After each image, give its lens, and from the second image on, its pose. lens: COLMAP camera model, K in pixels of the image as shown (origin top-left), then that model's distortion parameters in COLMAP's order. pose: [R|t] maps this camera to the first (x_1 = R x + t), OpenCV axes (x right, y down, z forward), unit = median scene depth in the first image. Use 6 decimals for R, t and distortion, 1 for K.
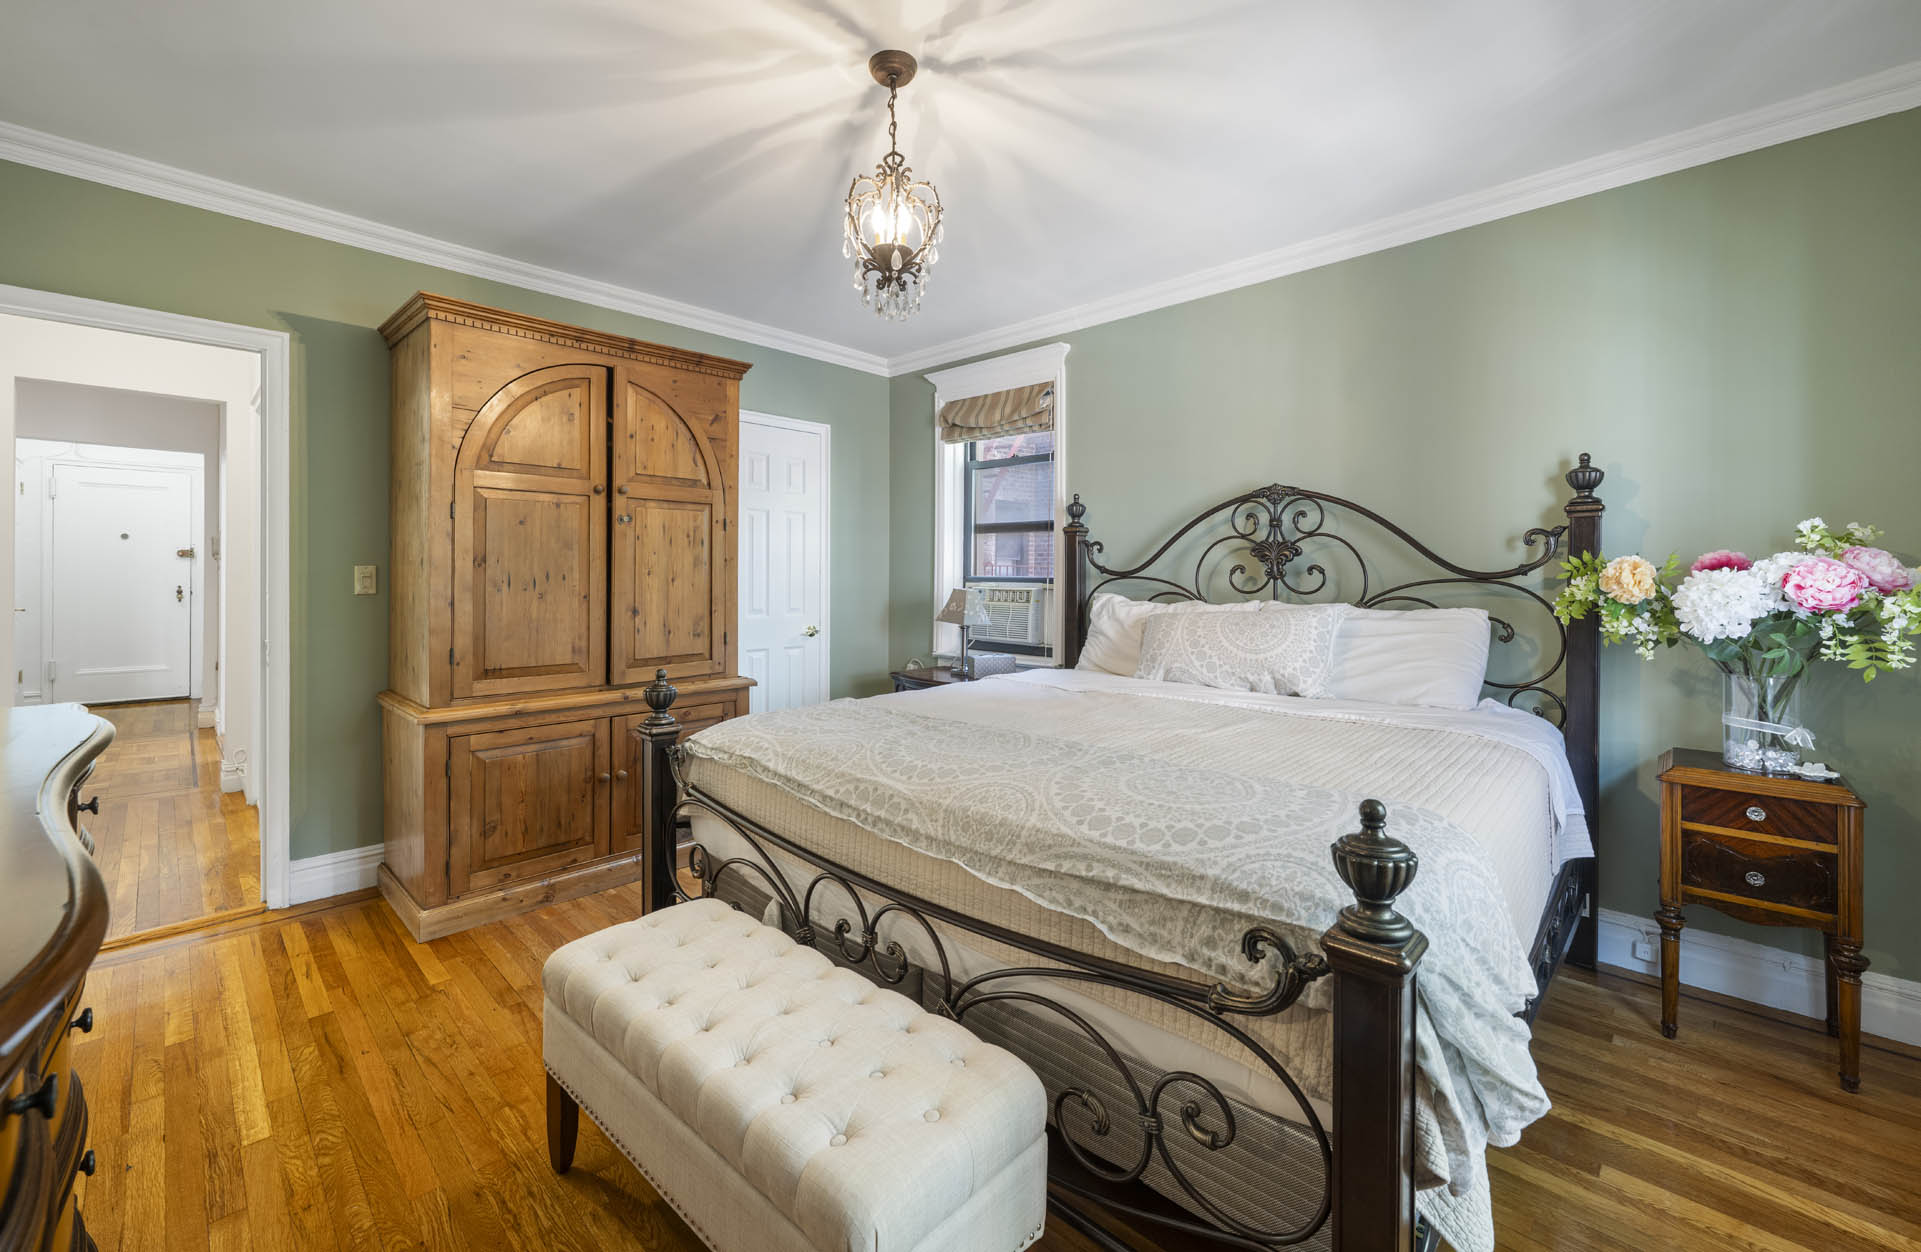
lens RADIAL K [[776.8, 0, 957.6], [0, 776.8, 596.2], [0, 0, 1]] dist [0.000383, 0.000026]
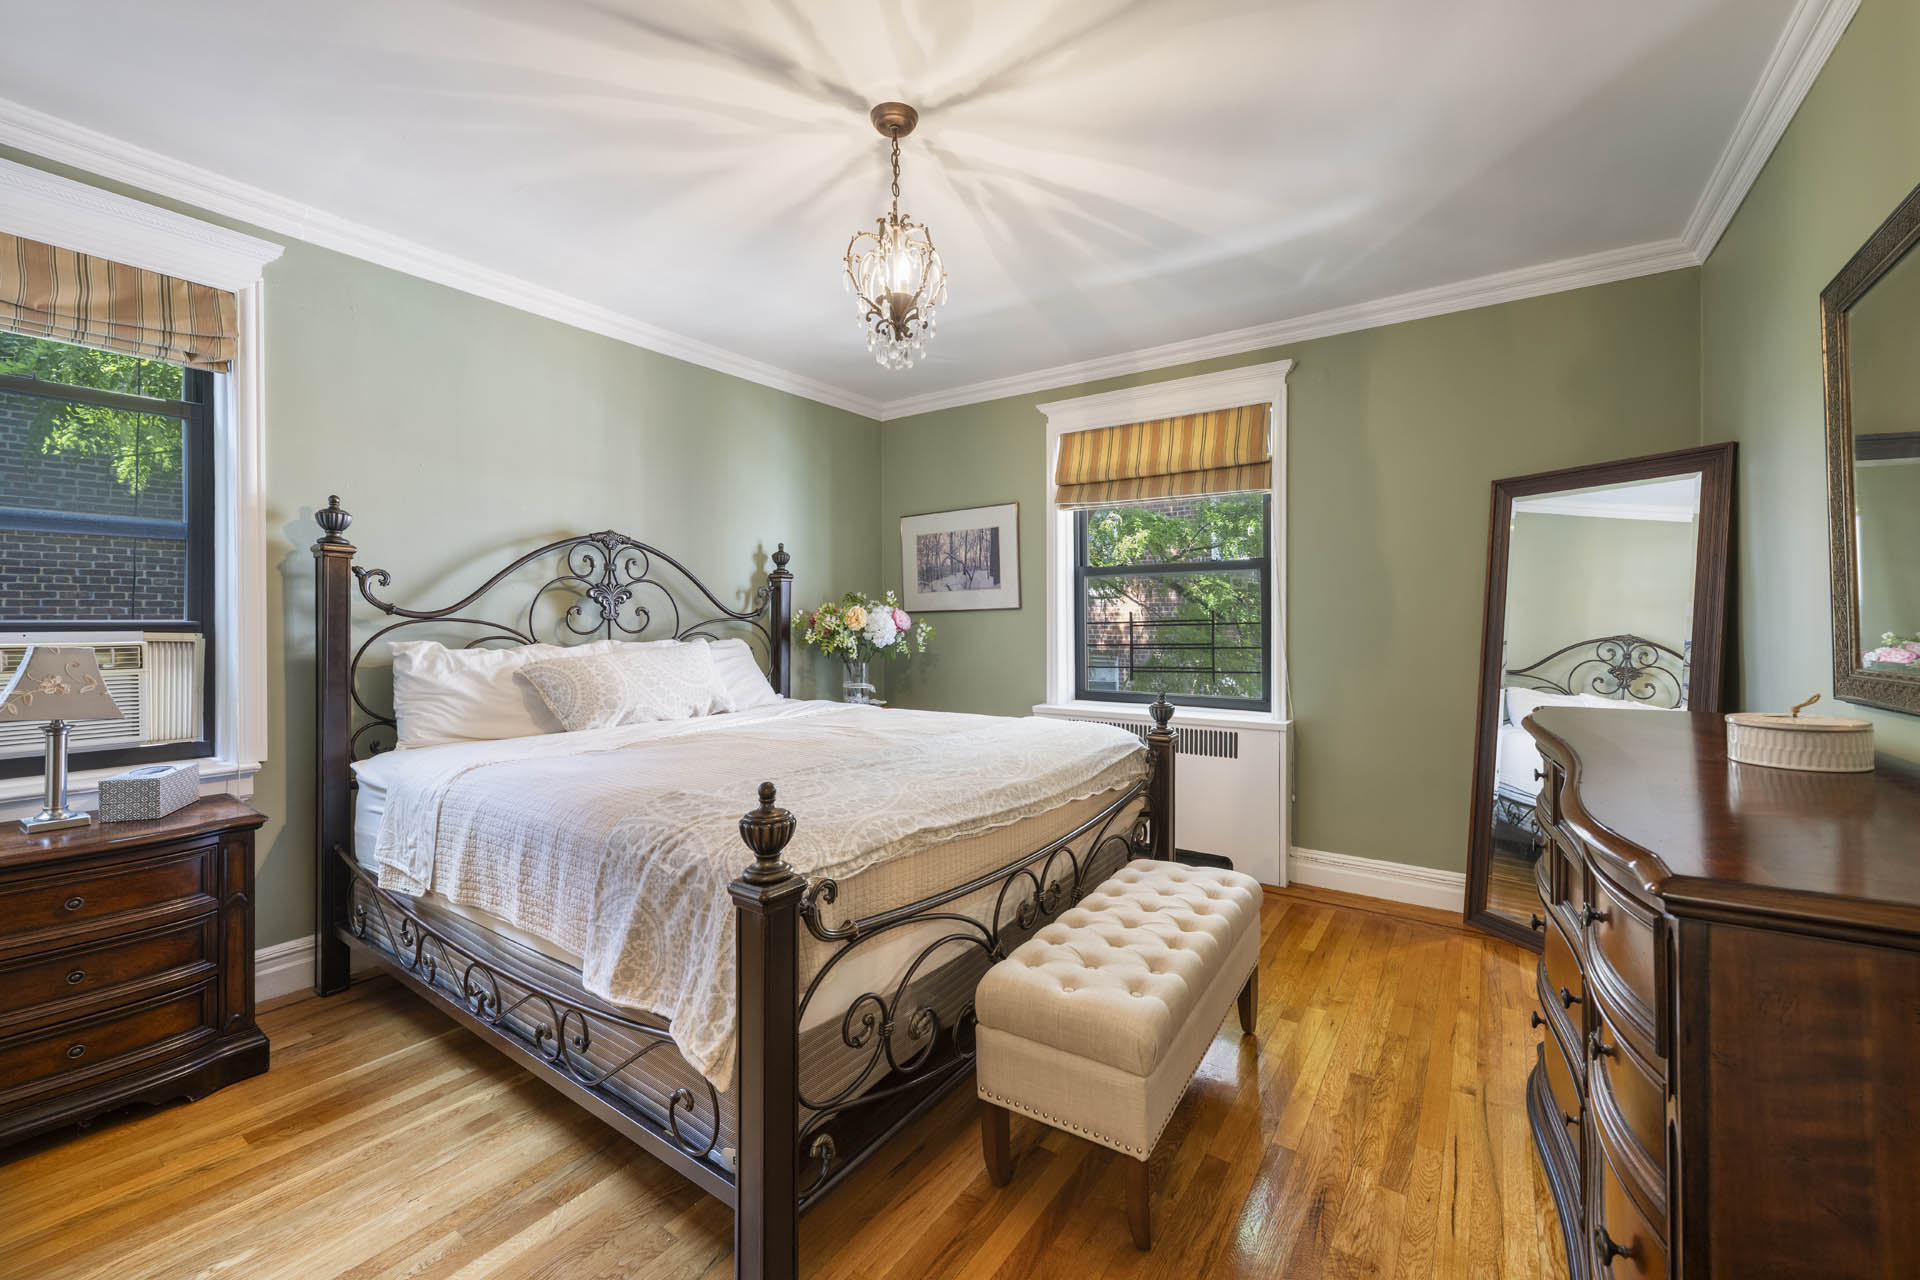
lens RADIAL K [[757.7, 0, 960.0], [0, 757.7, 640.0], [0, 0, 1]] dist [0.000498, 0.000060]
pose [[-0.153539, -0.032746, 0.987600, -0.803168], [0.028572, 0.998886, 0.037562, -0.022699], [-0.987729, 0.033985, -0.152432, 0.793749]]
